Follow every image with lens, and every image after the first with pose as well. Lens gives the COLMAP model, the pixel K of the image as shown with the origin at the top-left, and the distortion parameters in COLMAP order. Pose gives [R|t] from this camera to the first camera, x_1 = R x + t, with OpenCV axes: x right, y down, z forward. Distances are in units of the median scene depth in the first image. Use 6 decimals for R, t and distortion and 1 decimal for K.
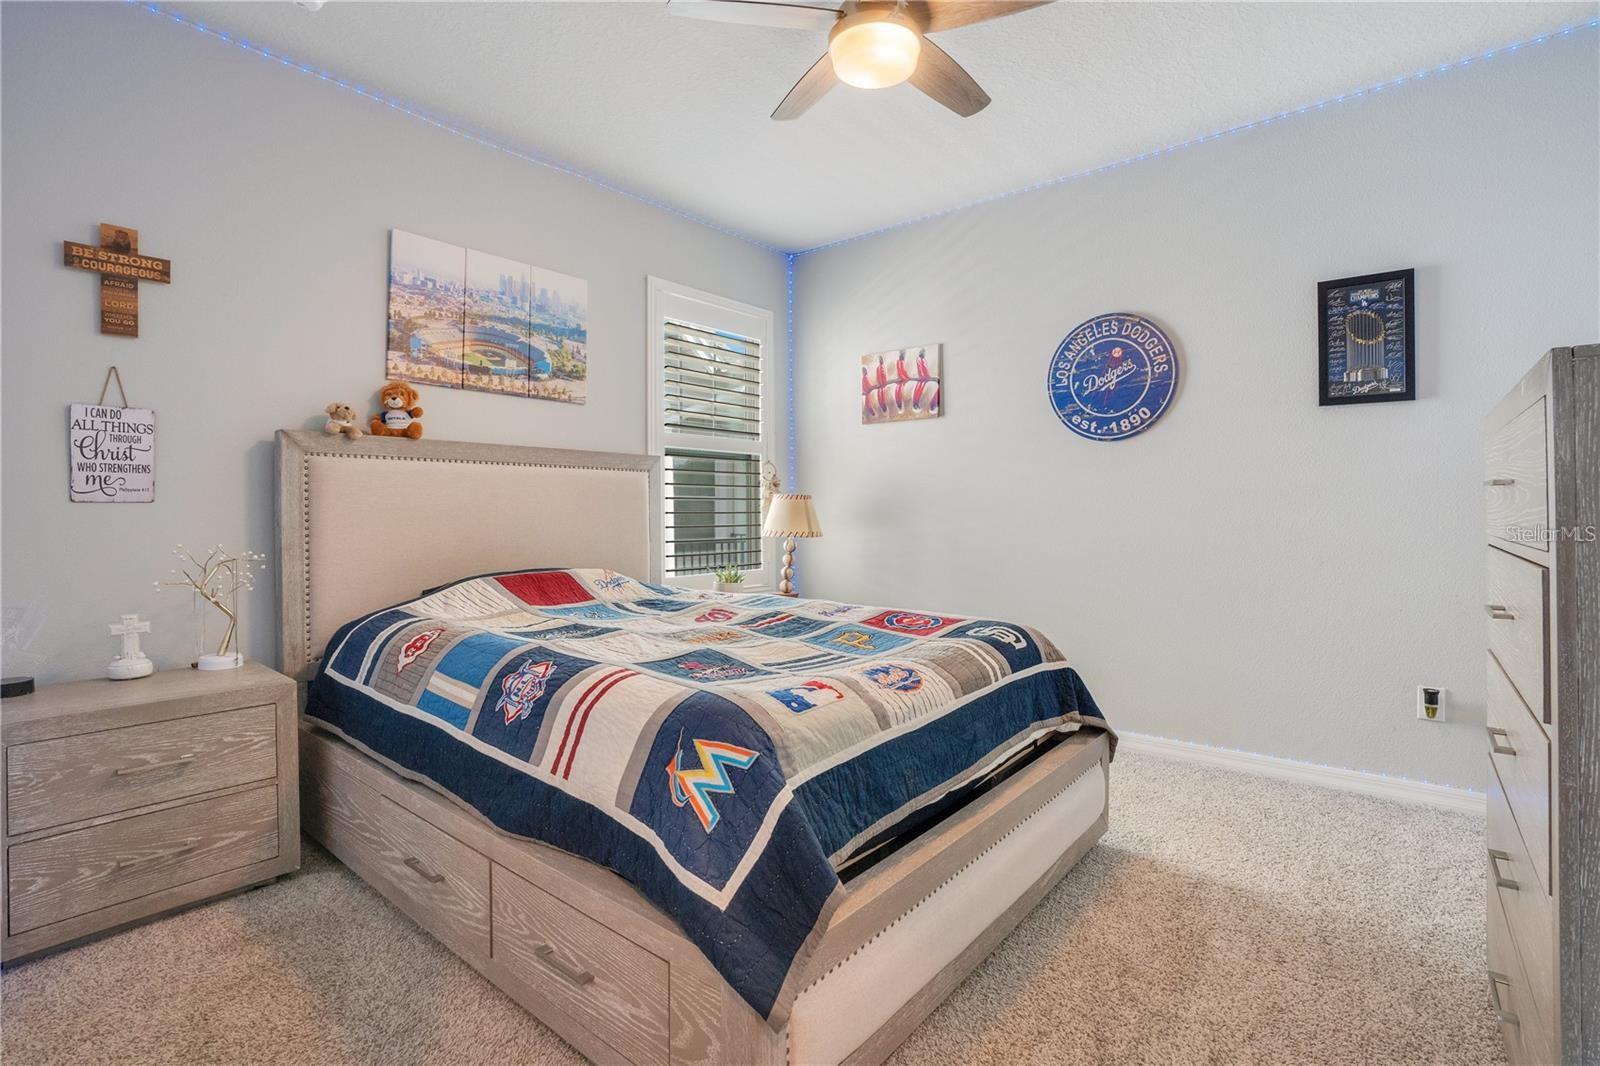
lens RADIAL K [[758.5, 0, 805.8], [0, 758.5, 525.9], [0, 0, 1]] dist [-0.072740, 0.028076]
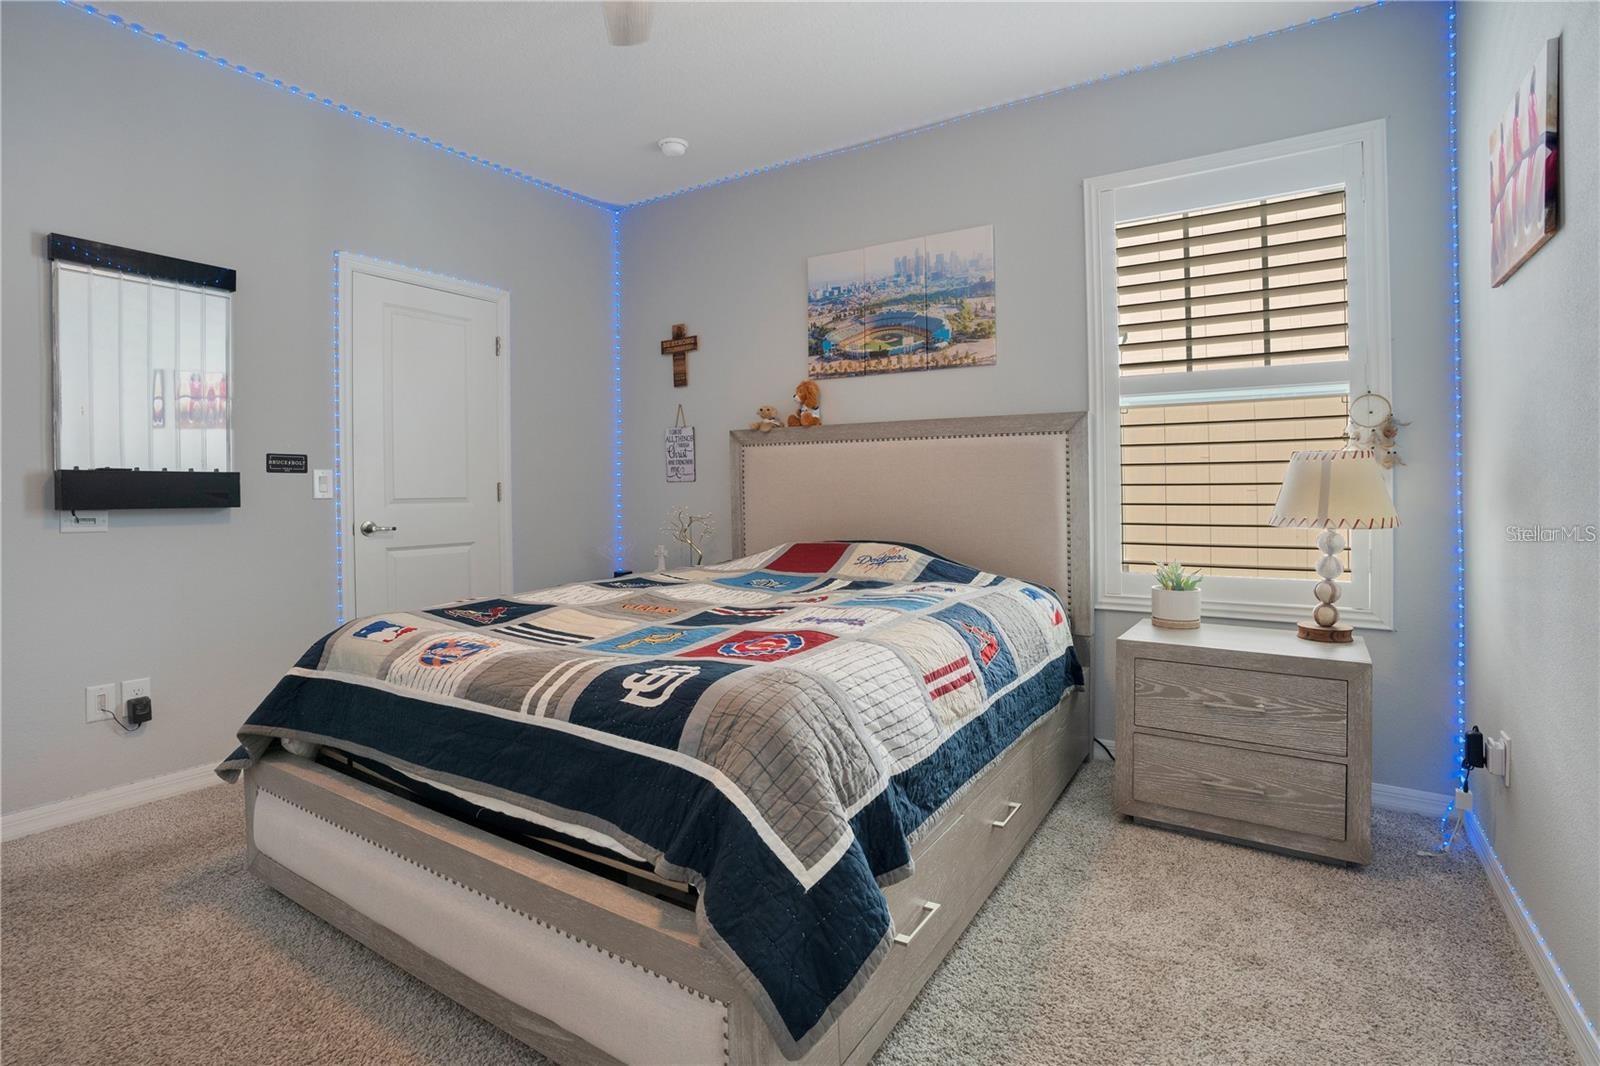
lens RADIAL K [[758.5, 0, 805.8], [0, 758.5, 525.9], [0, 0, 1]] dist [-0.072740, 0.028076]
pose [[0.132624, 0.048562, -0.989976, 0.642278], [-0.009794, 0.998815, 0.047683, -0.010925], [0.991118, 0.003372, 0.132943, 0.741727]]
